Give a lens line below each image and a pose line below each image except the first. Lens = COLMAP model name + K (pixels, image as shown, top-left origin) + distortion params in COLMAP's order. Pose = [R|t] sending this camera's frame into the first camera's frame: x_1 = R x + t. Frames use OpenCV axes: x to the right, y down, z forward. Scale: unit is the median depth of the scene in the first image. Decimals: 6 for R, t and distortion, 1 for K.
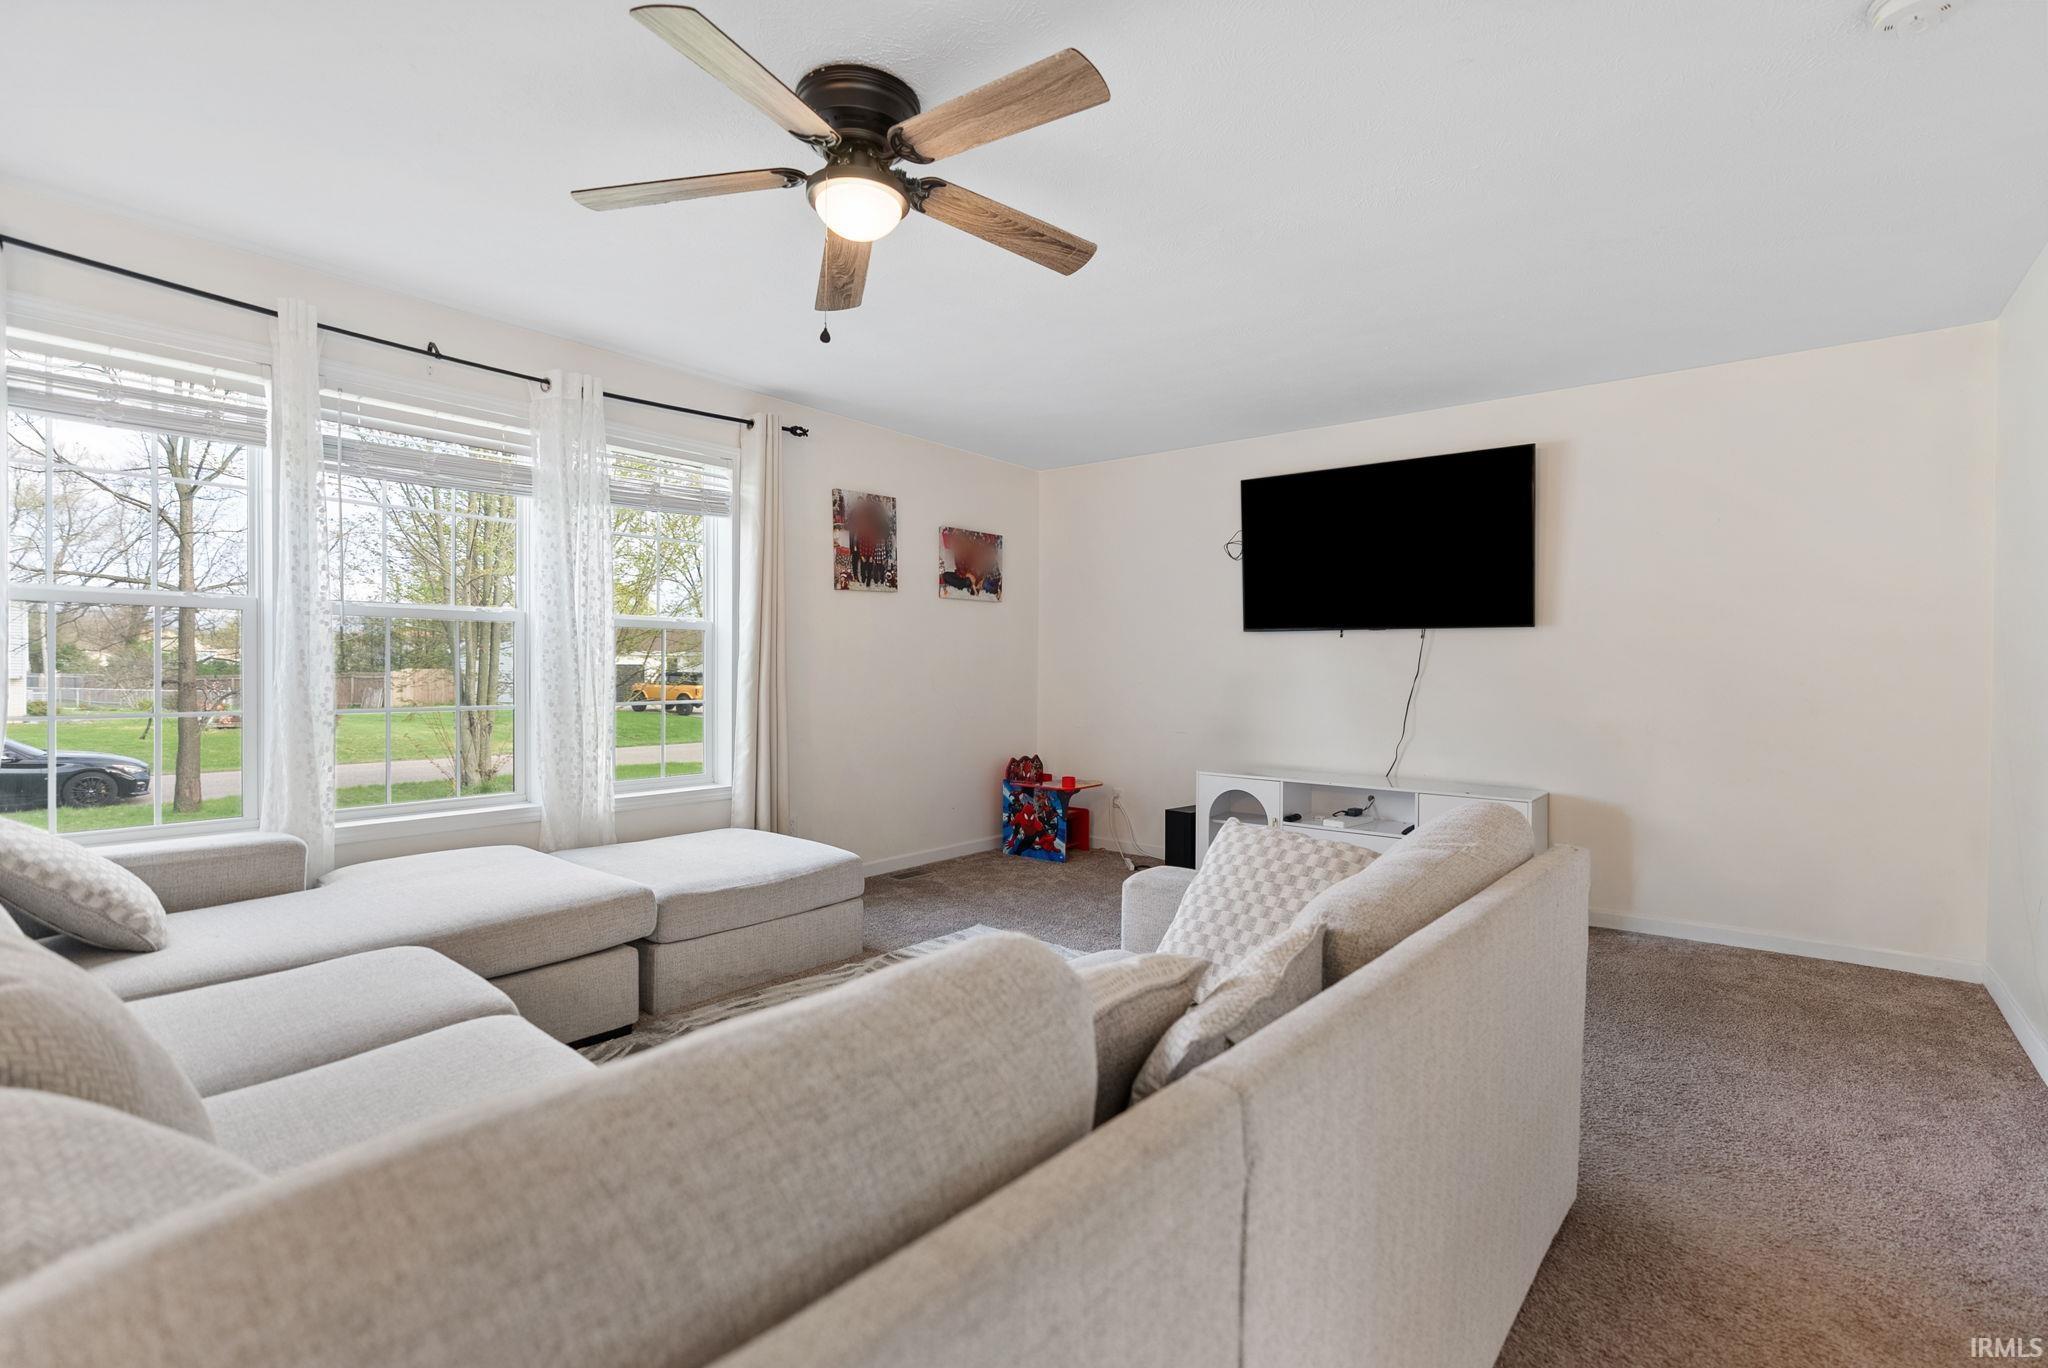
lens RADIAL K [[941.9, 0, 1034.2], [0, 941.9, 683.5], [0, 0, 1]] dist [-0.021202, 0.011578]
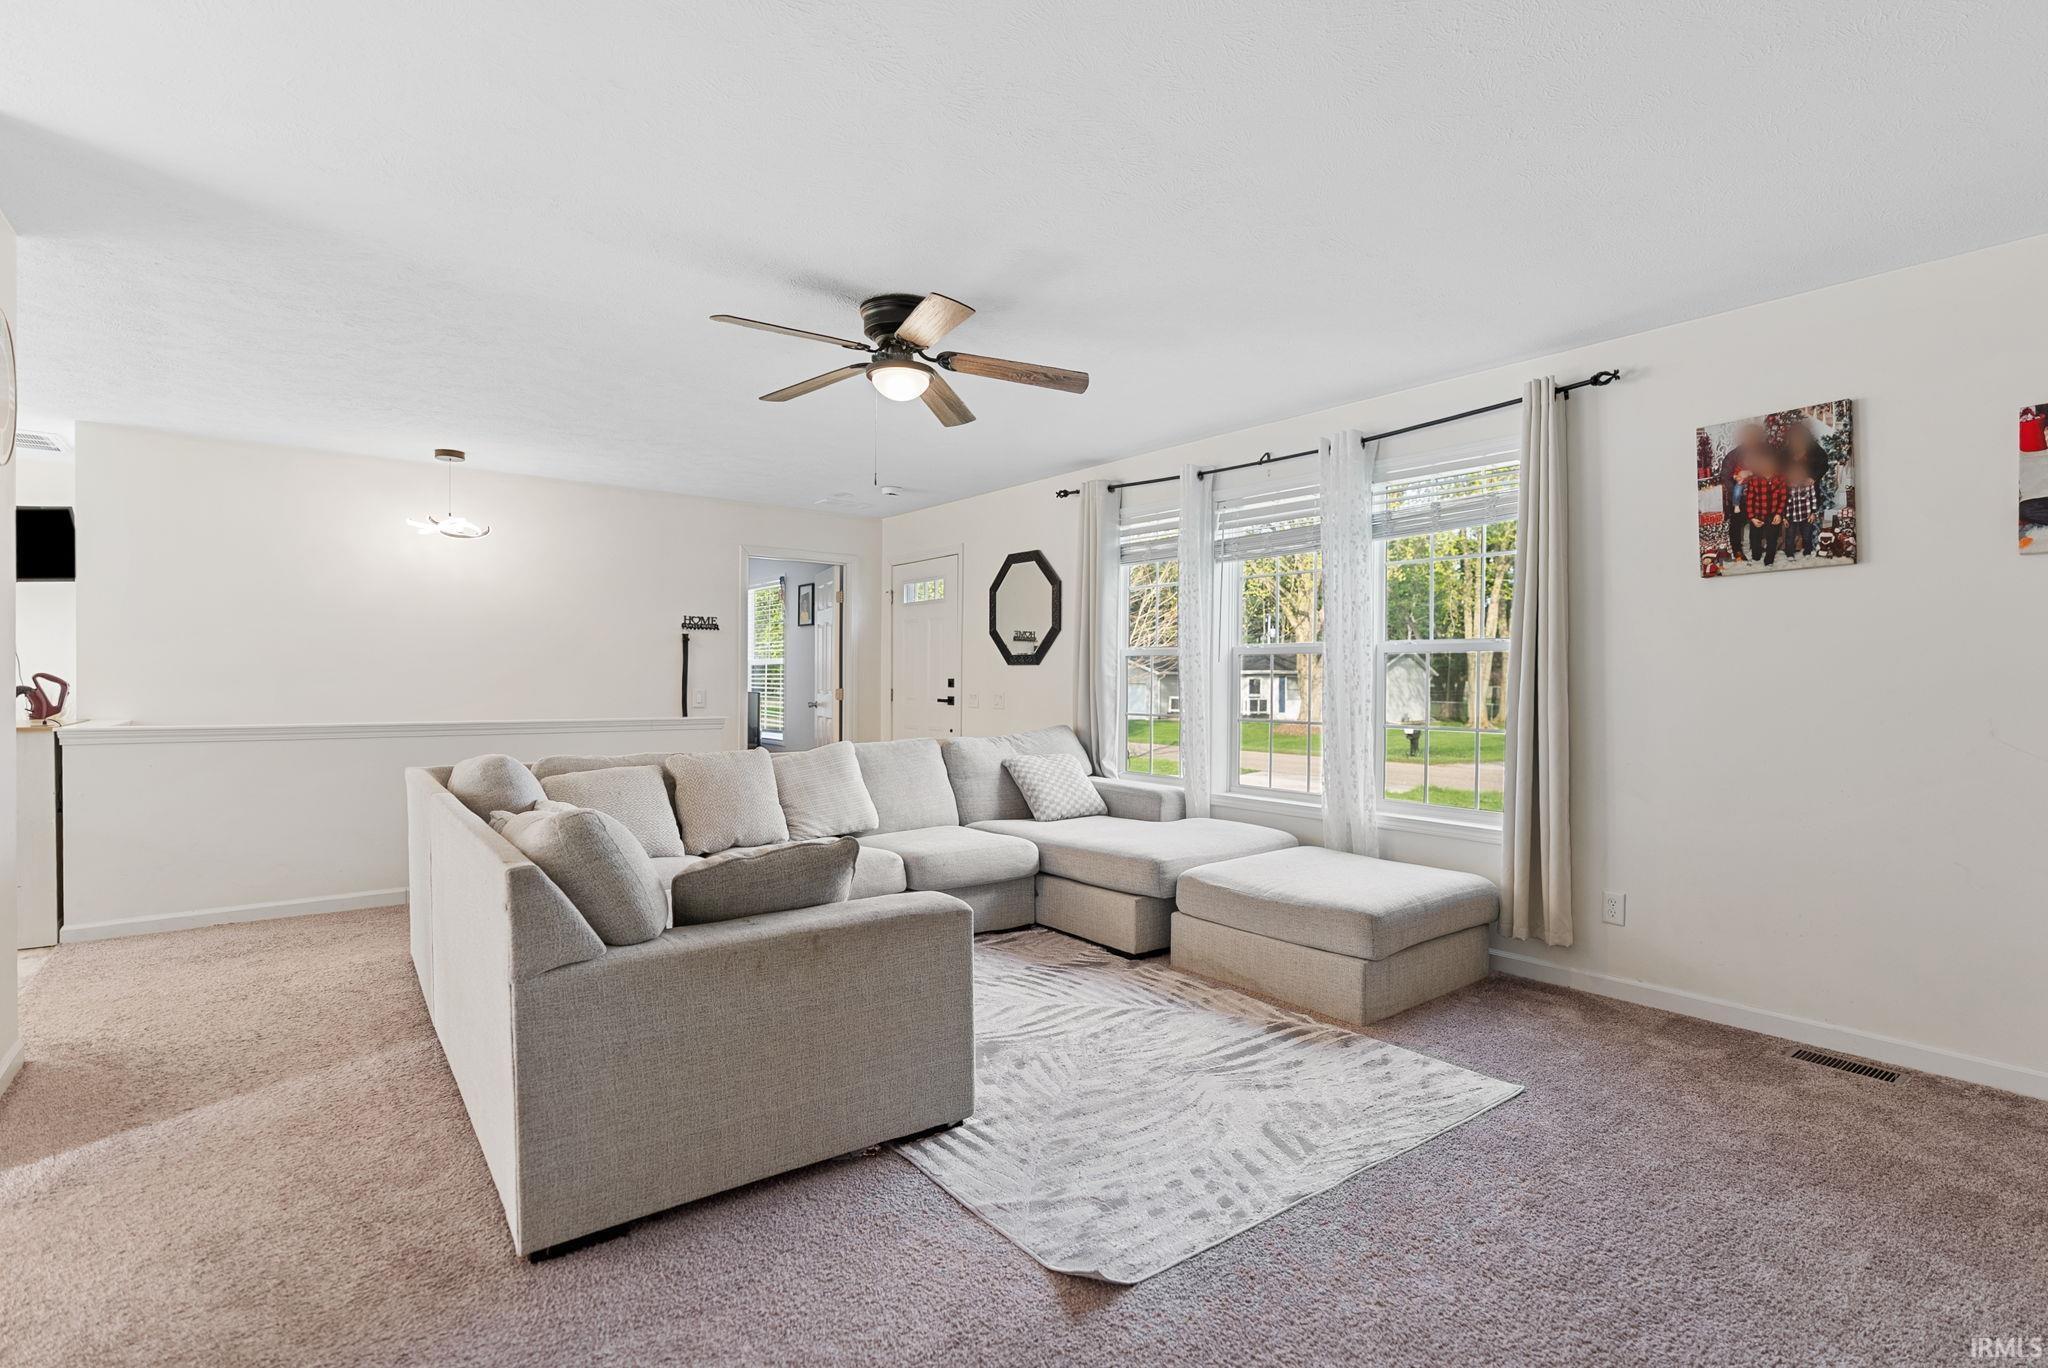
lens RADIAL K [[941.9, 0, 1034.2], [0, 941.9, 683.5], [0, 0, 1]] dist [-0.021202, 0.011578]
pose [[-0.215899, -0.011387, -0.976349, 0.539746], [-0.033342, 0.999435, -0.004283, -0.005659], [0.975846, 0.031628, -0.216156, 0.676849]]
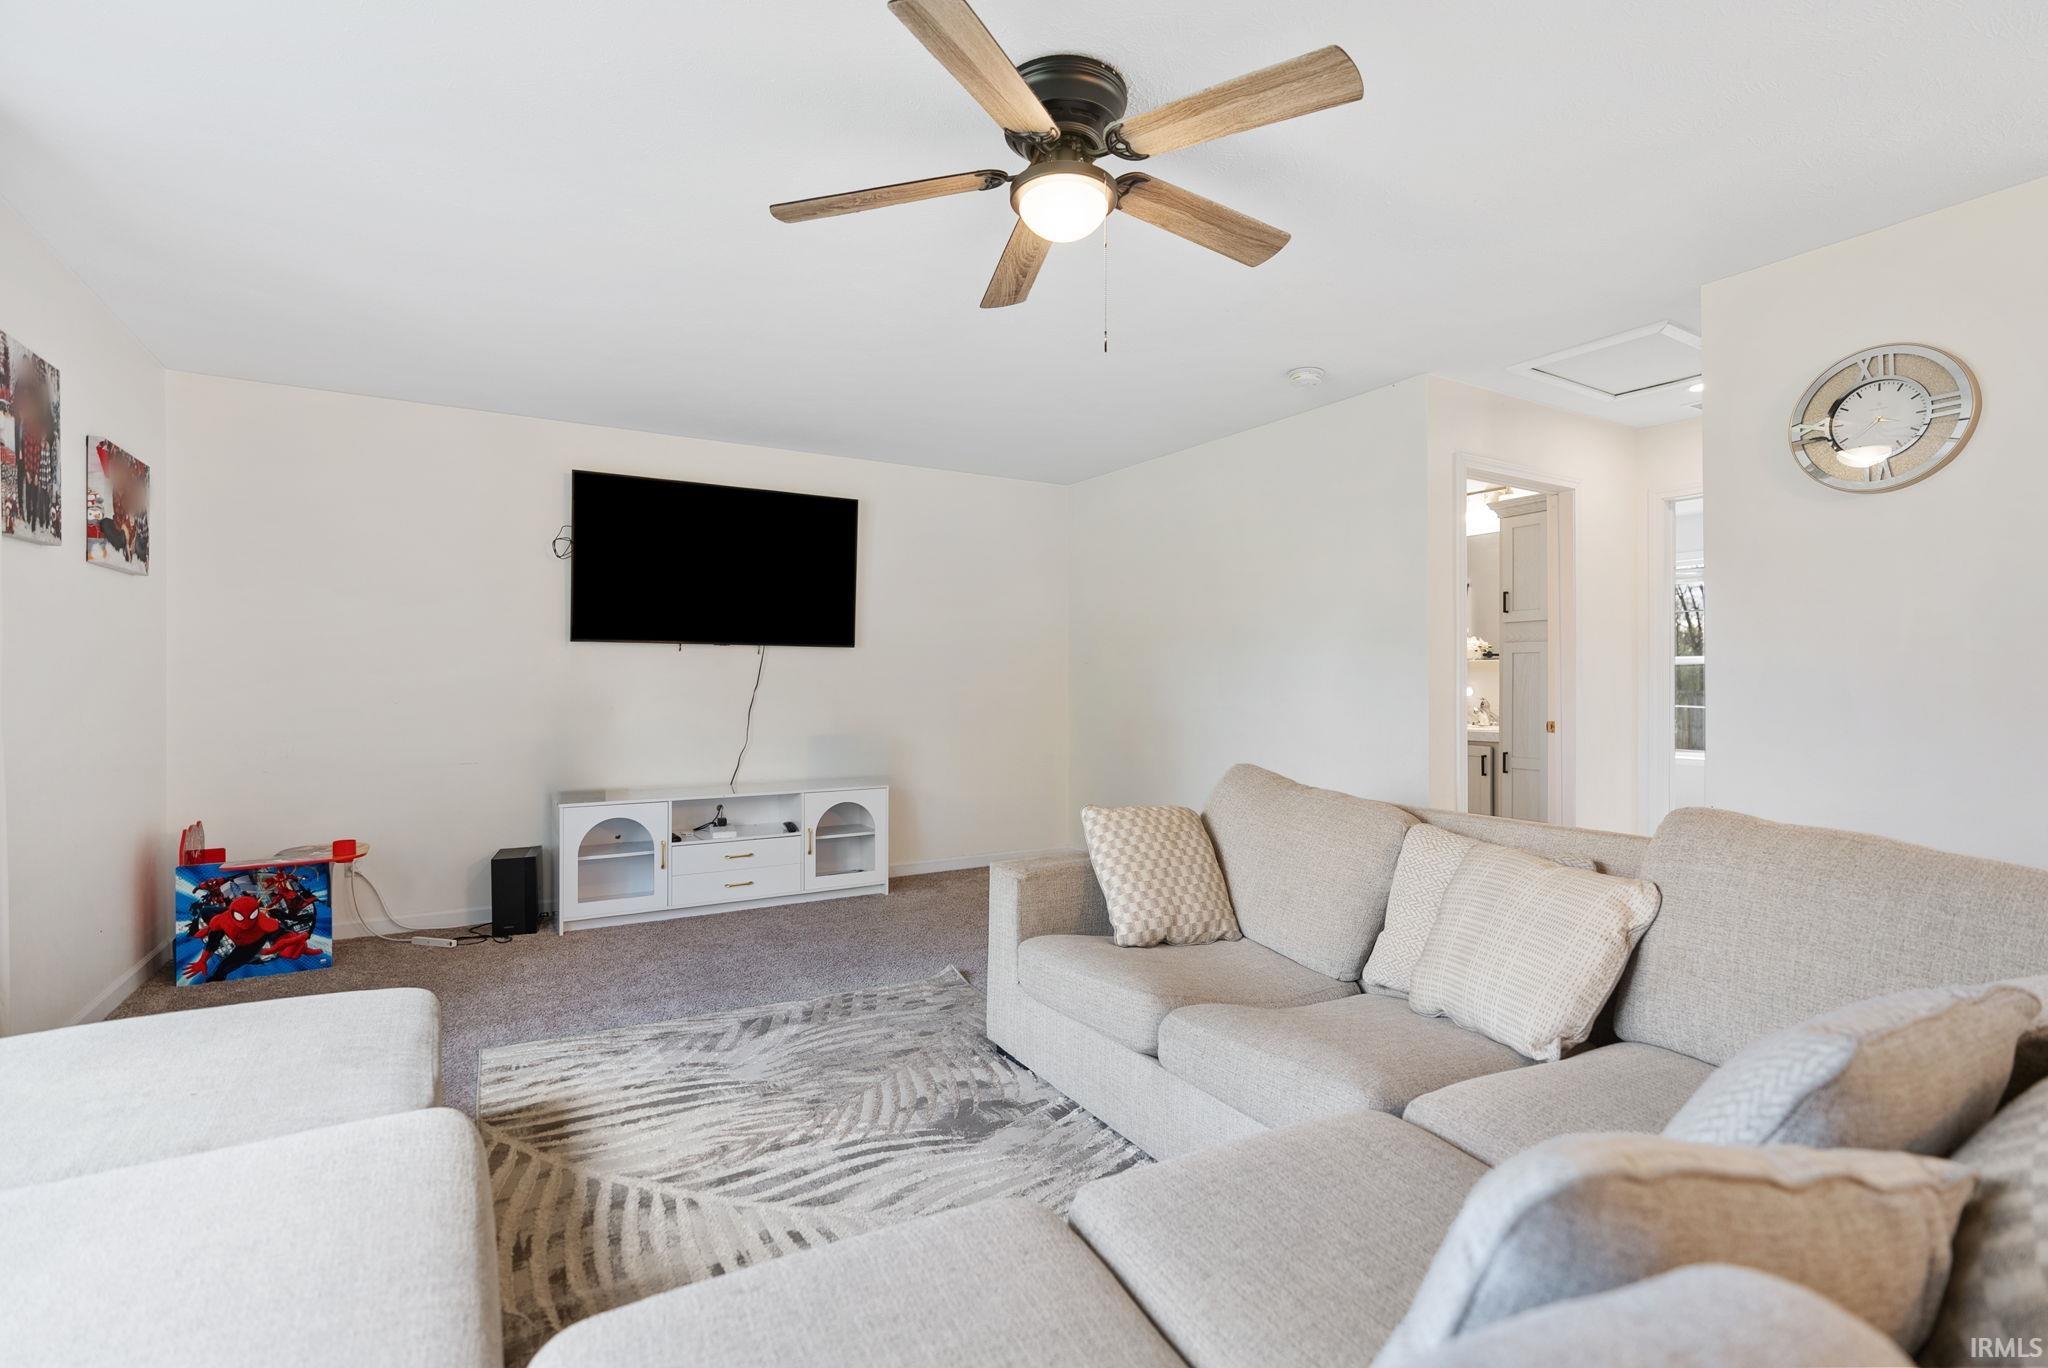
lens RADIAL K [[941.9, 0, 1034.2], [0, 941.9, 683.5], [0, 0, 1]] dist [-0.021202, 0.011578]
pose [[0.340506, -0.008559, 0.940204, -0.484294], [0.018328, 0.999829, 0.002464, -0.010227], [-0.940064, 0.016393, 0.340604, 0.311875]]
